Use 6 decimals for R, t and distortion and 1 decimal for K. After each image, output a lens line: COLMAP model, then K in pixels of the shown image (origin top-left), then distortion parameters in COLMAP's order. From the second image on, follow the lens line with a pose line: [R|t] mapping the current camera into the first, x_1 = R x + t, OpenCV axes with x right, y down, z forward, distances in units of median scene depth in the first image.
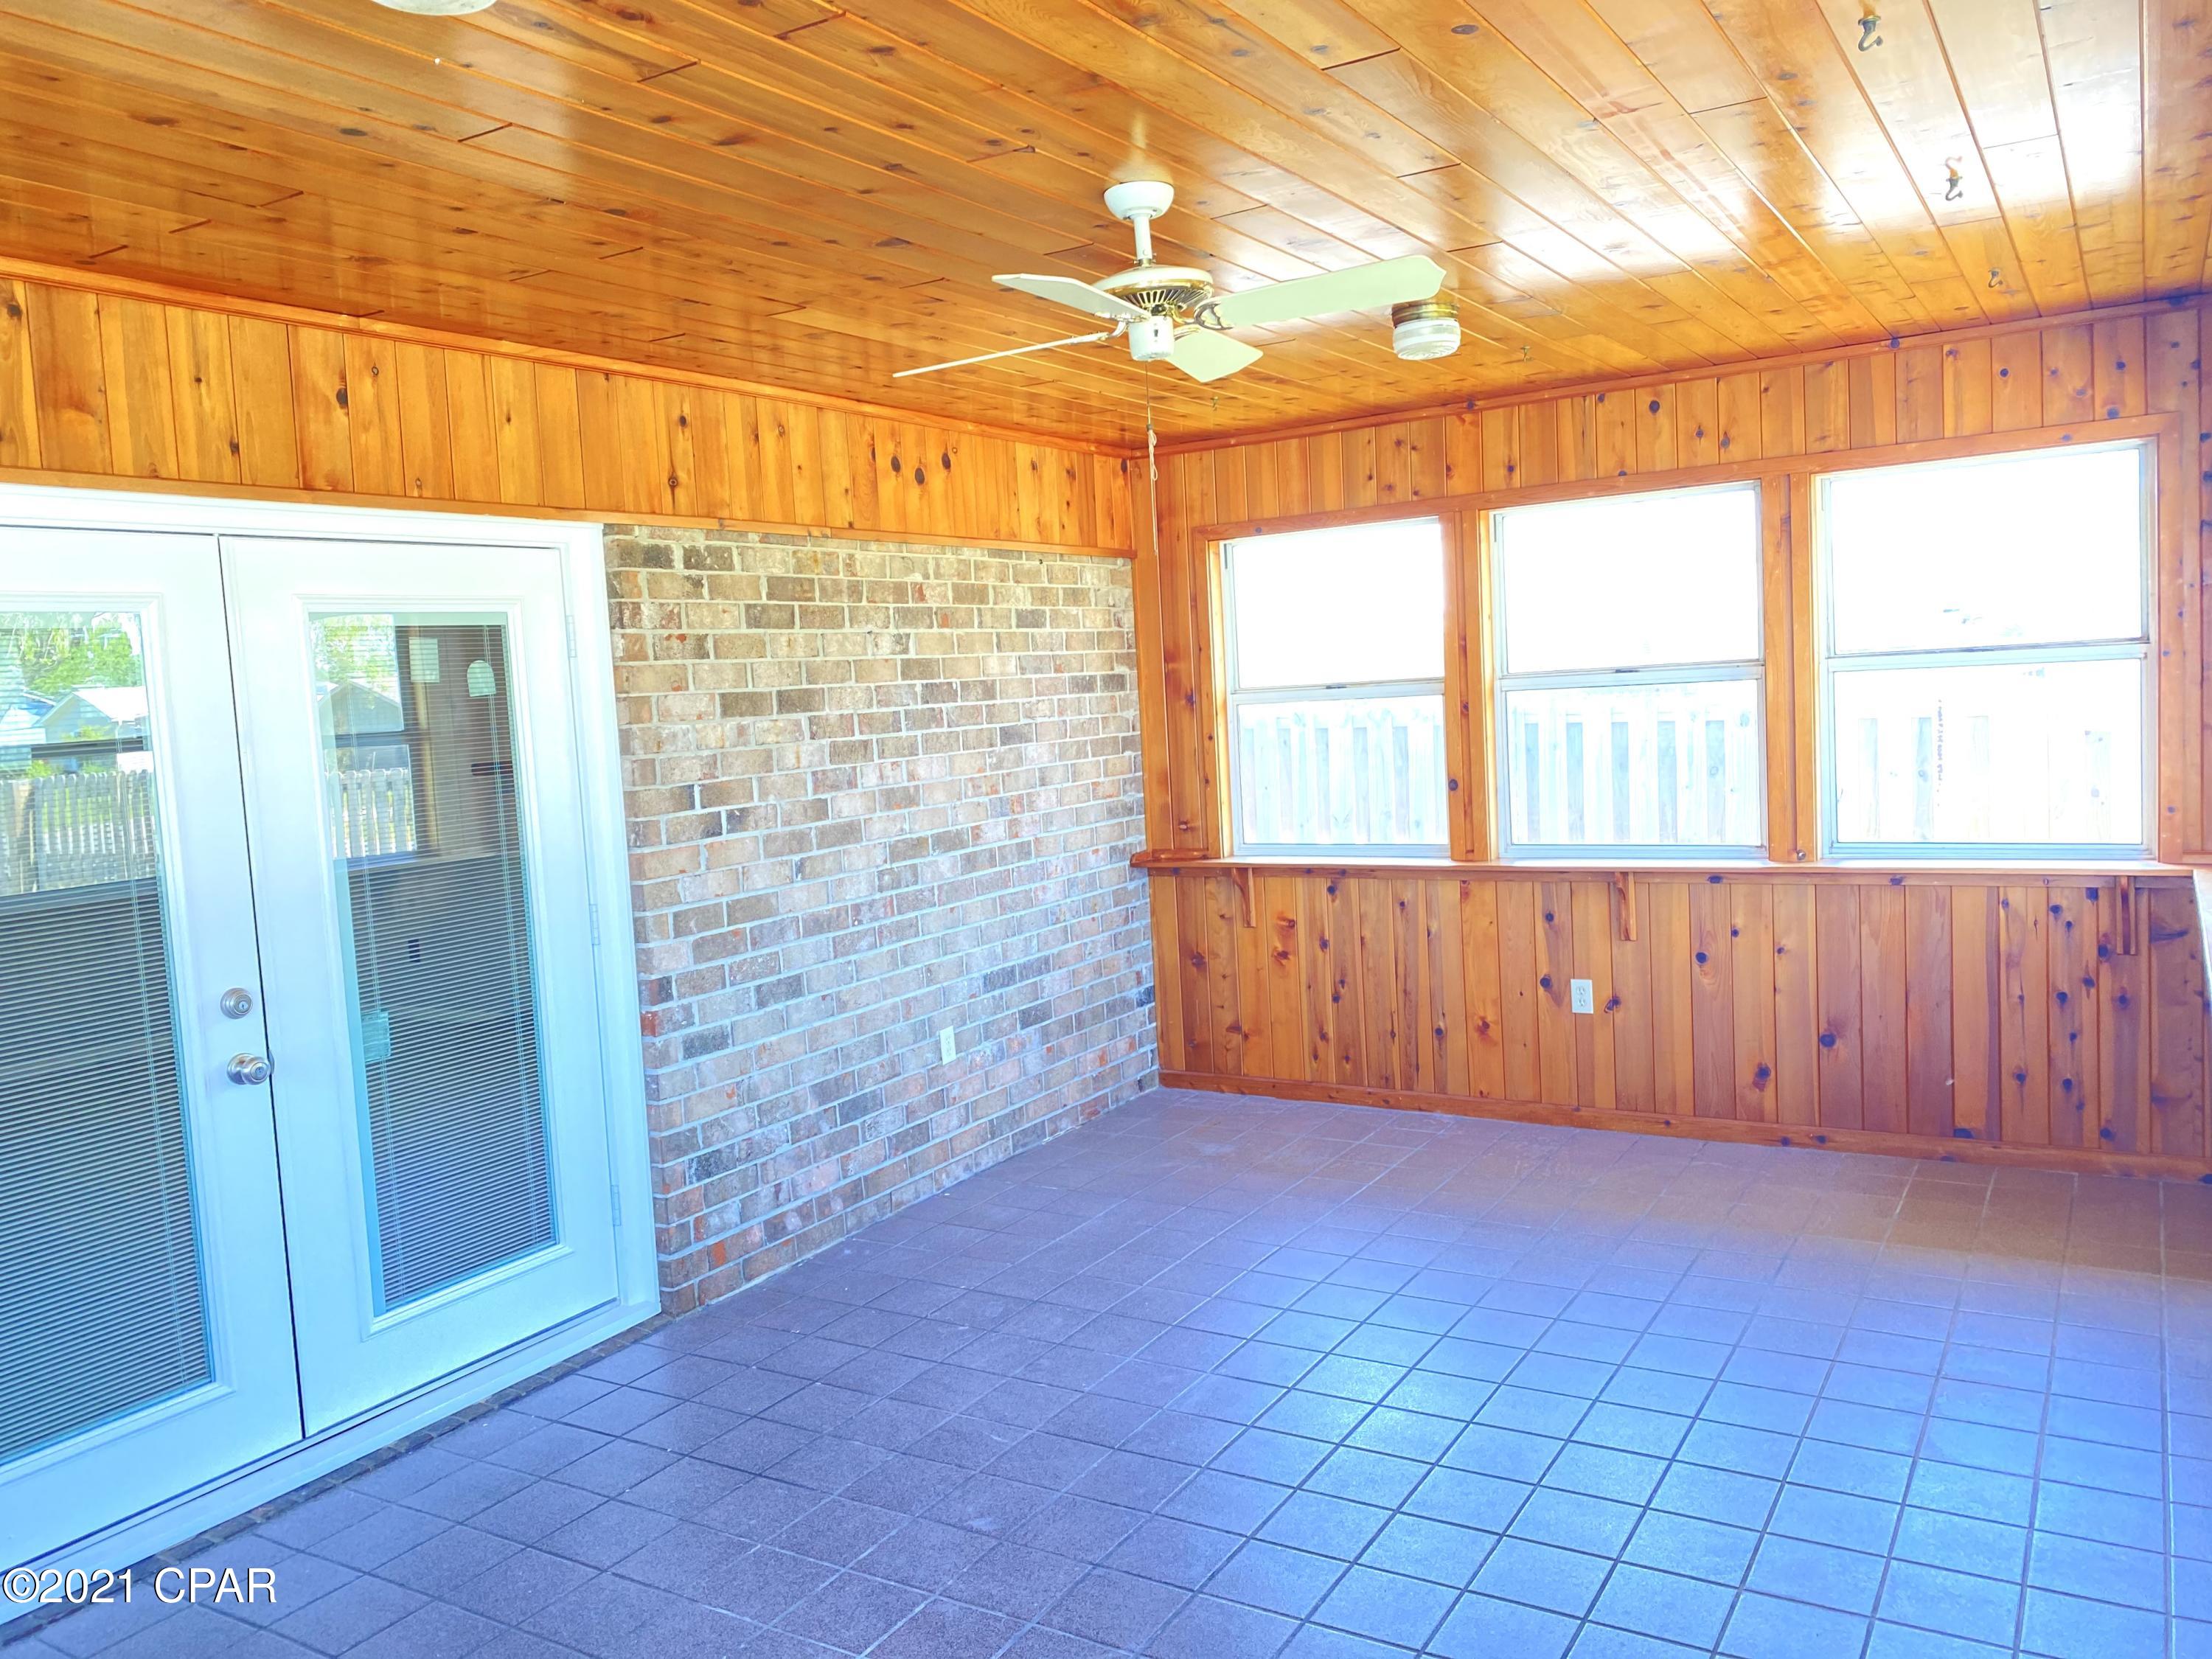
lens RADIAL K [[1681.2, 0, 1104.3], [0, 1681.2, 822.3], [0, 0, 1]] dist [0.050321, -0.056155]
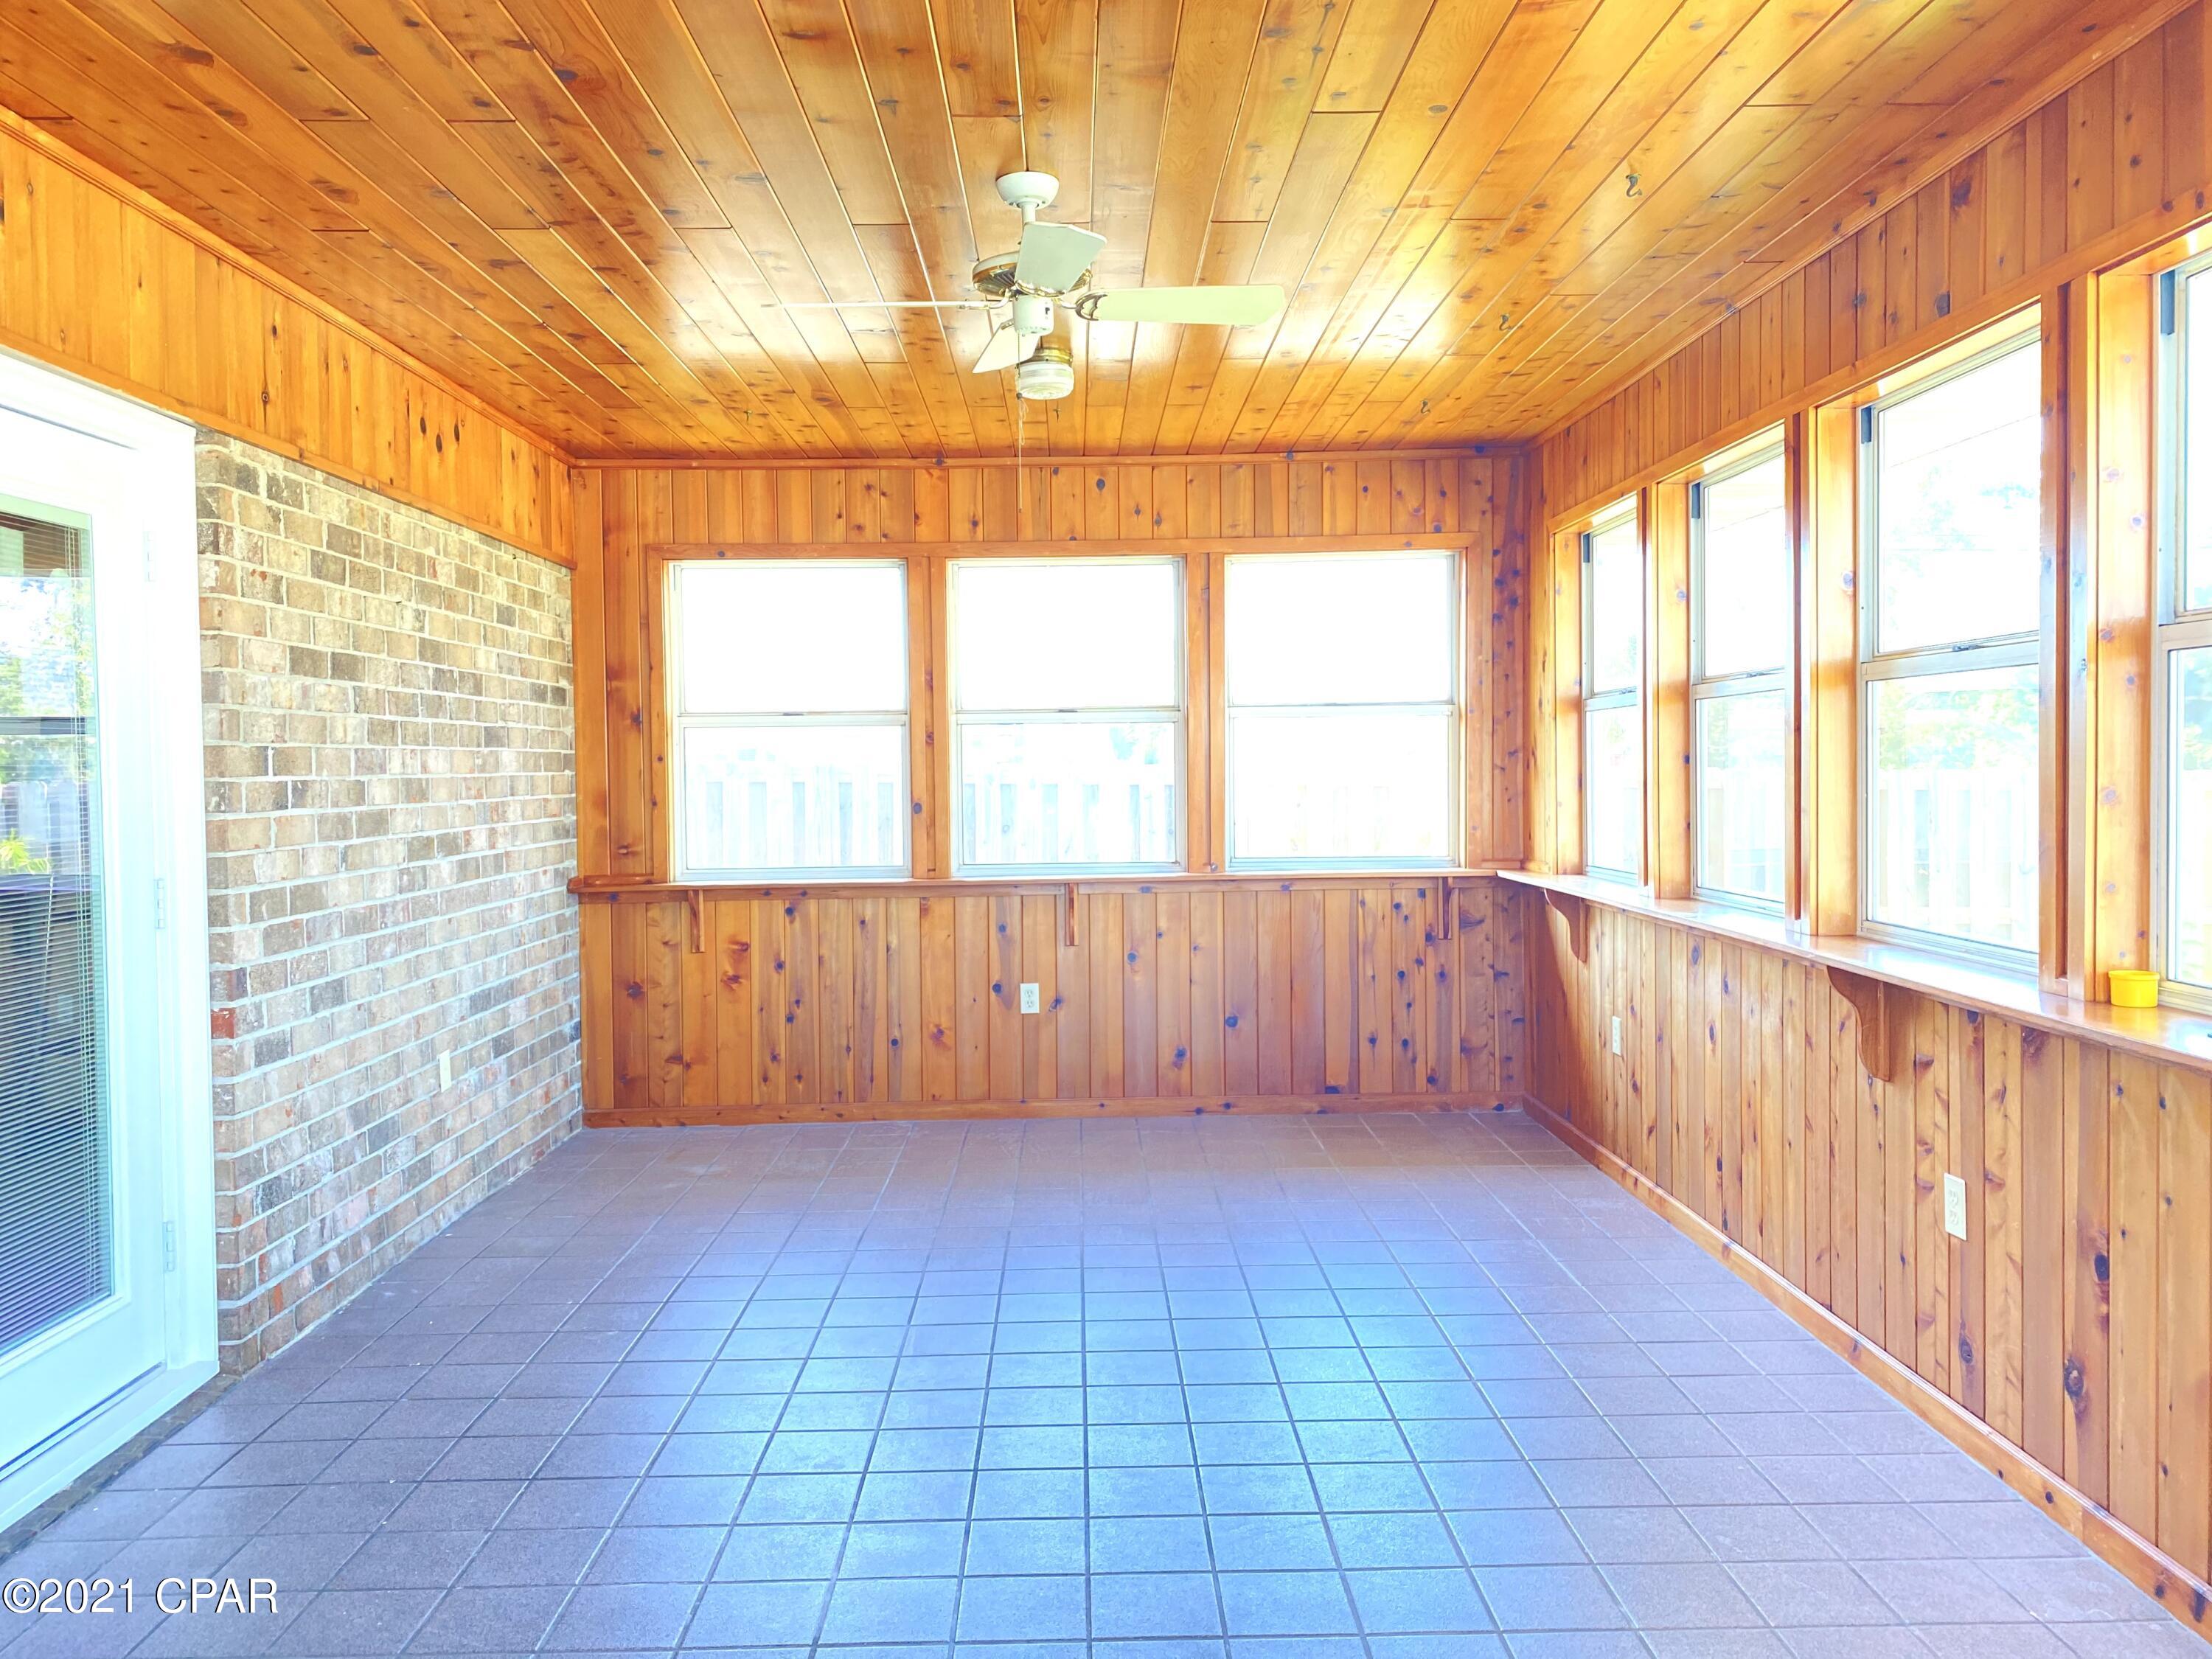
lens RADIAL K [[1681.2, 0, 1118.2], [0, 1681.2, 834.0], [0, 0, 1]] dist [0.050321, -0.056155]
pose [[0.842526, 0.022938, 0.538166, -0.297999], [0.011596, 0.998089, -0.060695, 0.069320], [-0.538530, 0.057377, 0.840650, 0.035454]]
